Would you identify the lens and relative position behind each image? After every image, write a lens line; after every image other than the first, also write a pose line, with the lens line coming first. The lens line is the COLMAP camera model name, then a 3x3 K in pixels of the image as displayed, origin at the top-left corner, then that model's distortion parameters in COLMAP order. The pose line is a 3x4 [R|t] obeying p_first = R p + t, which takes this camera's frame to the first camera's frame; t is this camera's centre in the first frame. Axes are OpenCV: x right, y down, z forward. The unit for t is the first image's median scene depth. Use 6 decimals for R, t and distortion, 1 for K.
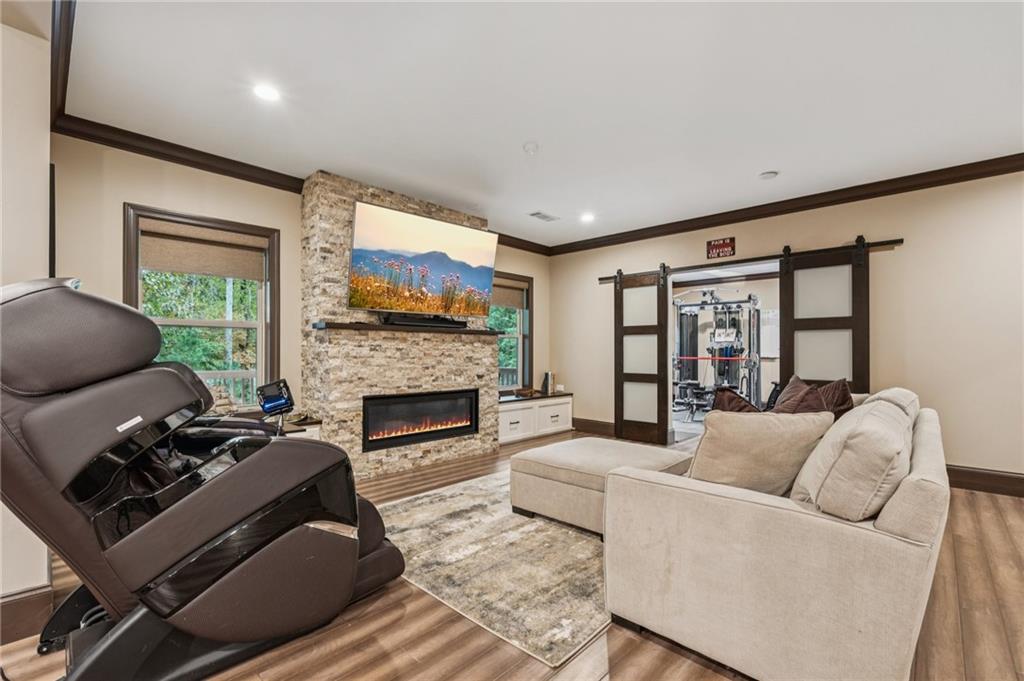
lens RADIAL K [[449.9, 0, 510.8], [0, 449.9, 348.2], [0, 0, 1]] dist [-0.001474, -0.000067]
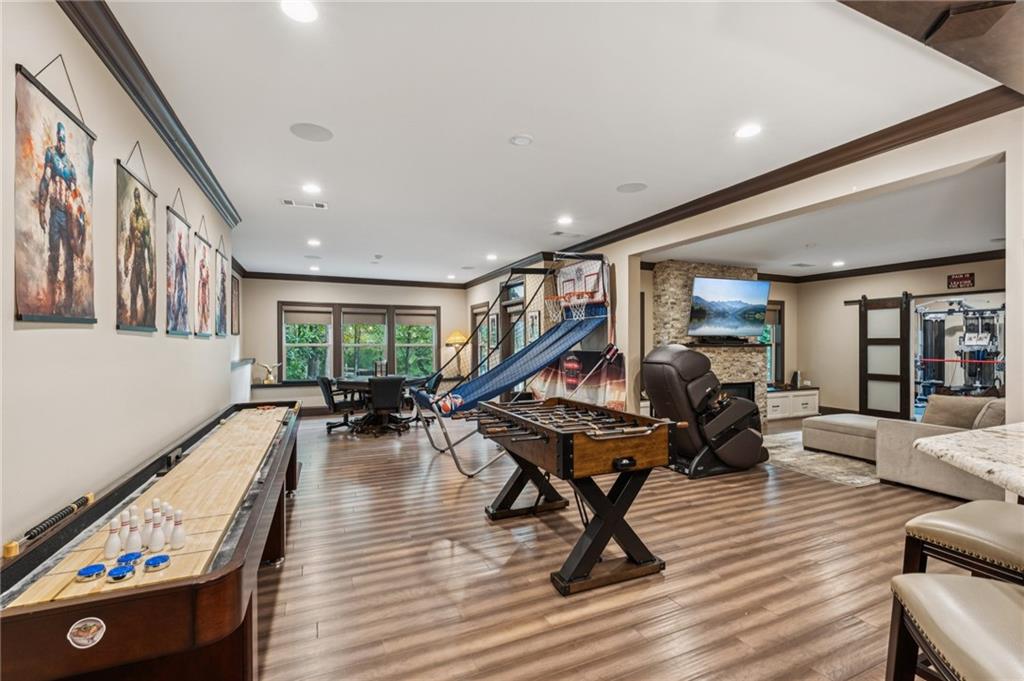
lens RADIAL K [[445.2, 0, 515.5], [0, 445.2, 342.4], [0, 0, 1]] dist [-0.001175, -0.000110]
pose [[0.925239, -0.001177, -0.379383, -0.249245], [0.003924, 0.999971, 0.006466, -0.057898], [0.379365, -0.007471, 0.925217, -0.710738]]
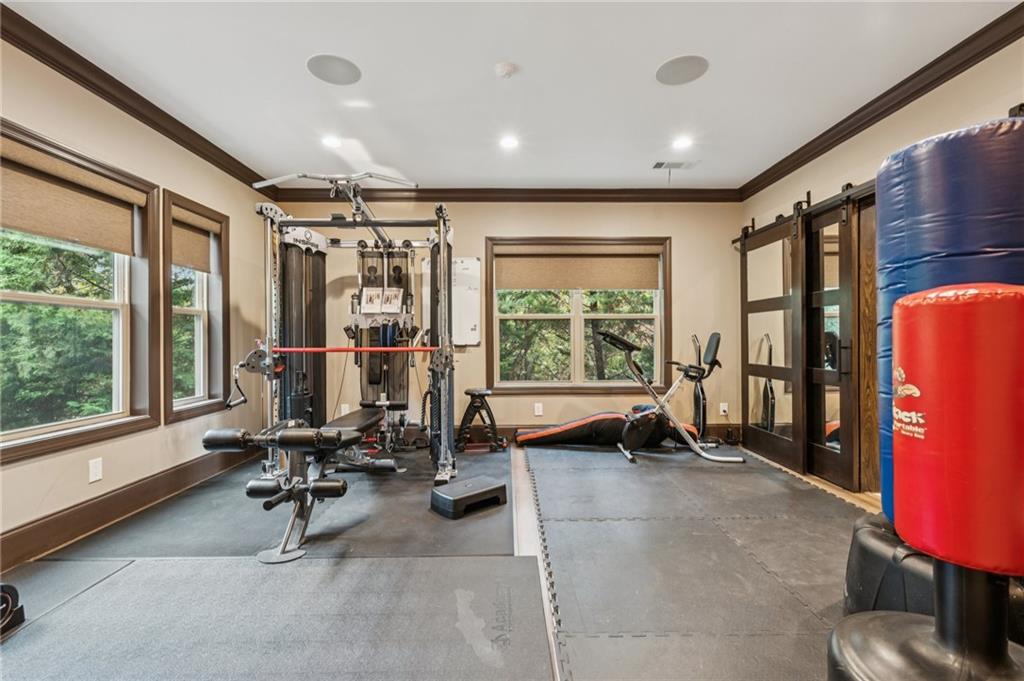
lens RADIAL K [[448.3, 0, 512.5], [0, 448.3, 345.4], [0, 0, 1]] dist [-0.001153, -0.000049]
pose [[0.720433, -0.014236, 0.693379, 0.430642], [-0.001715, 0.999750, 0.022308, 0.014475], [-0.693523, -0.017261, 0.720228, 0.982652]]
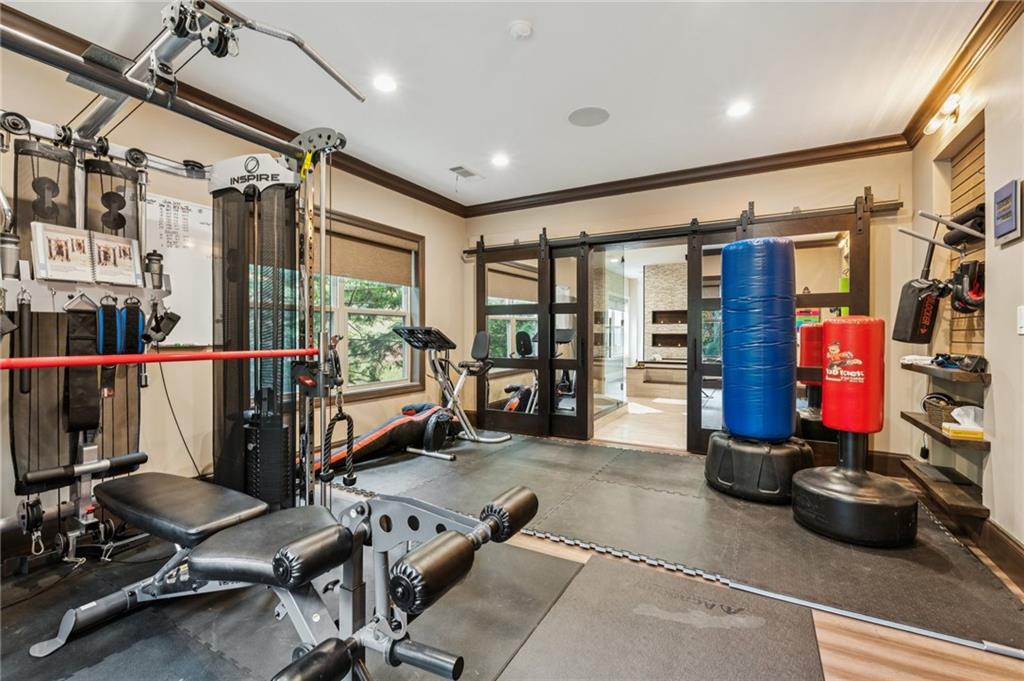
lens RADIAL K [[456.7, 0, 512.0], [0, 456.7, 340.5], [0, 0, 1]] dist [-0.000519, -0.000021]
pose [[-0.249903, -0.009588, 0.968223, 0.336027], [-0.011514, 0.999910, 0.006930, 0.019075], [-0.968202, -0.009416, -0.249991, 1.498375]]
